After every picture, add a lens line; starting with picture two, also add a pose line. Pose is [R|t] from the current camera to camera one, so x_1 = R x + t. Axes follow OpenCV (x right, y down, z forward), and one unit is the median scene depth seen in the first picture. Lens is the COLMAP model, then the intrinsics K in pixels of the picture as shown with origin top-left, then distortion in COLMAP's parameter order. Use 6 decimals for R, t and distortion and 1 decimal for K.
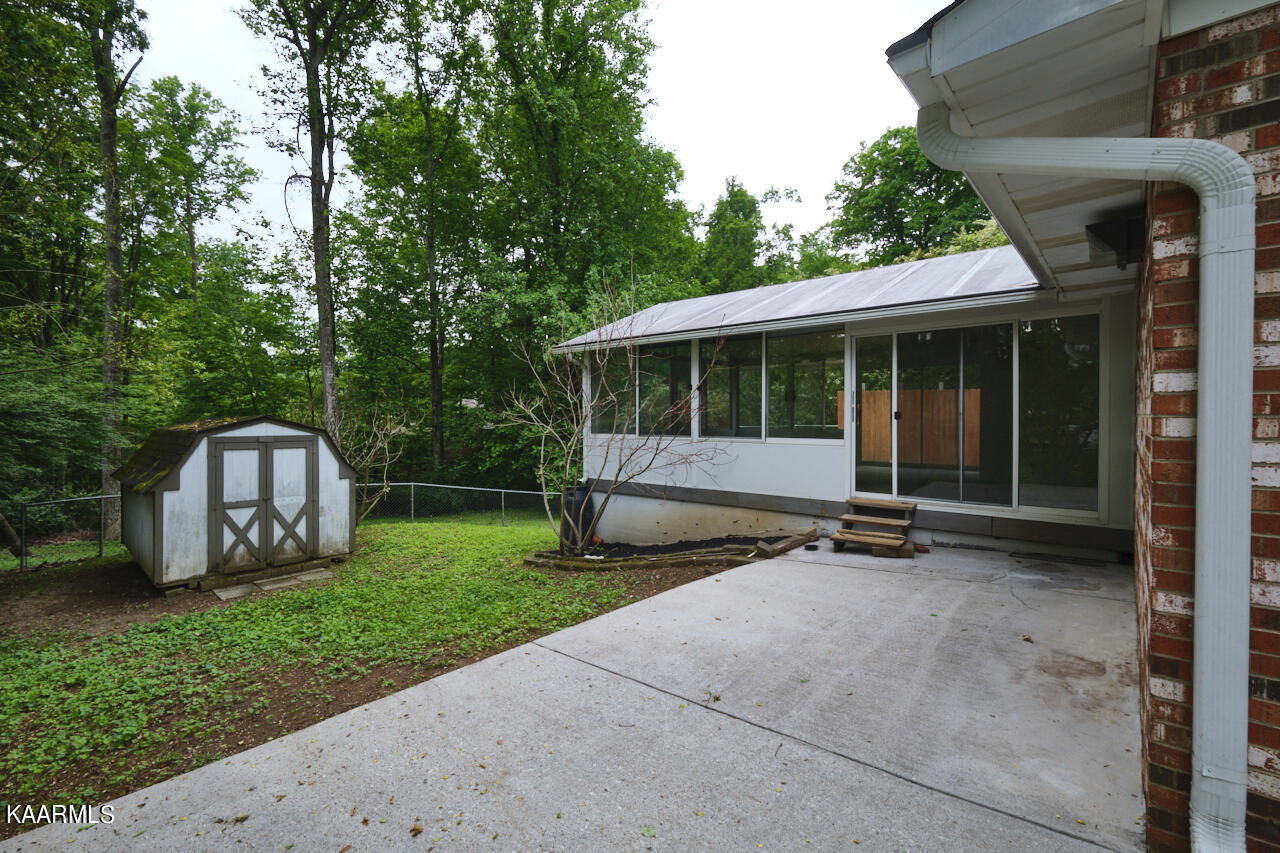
lens RADIAL K [[552.4, 0, 643.9], [0, 552.4, 428.5], [0, 0, 1]] dist [0.000212, -0.001112]
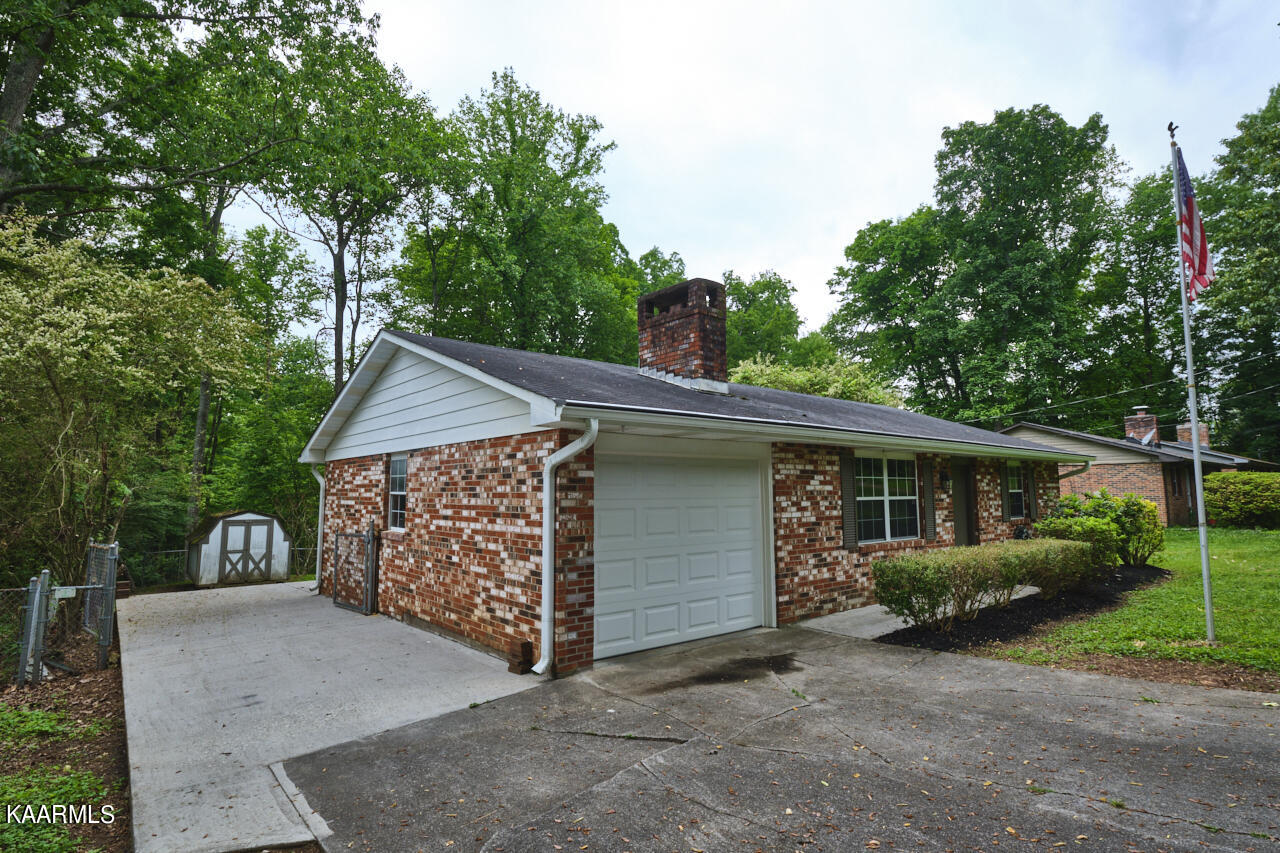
lens RADIAL K [[622.4, 0, 640.4], [0, 622.4, 440.4], [0, 0, 1]] dist [0.001865, -0.000317]
pose [[0.987455, -0.013268, -0.157342, 1.074755], [-0.003187, 0.994586, -0.103870, -0.040426], [0.157868, 0.103069, 0.982066, -1.039753]]
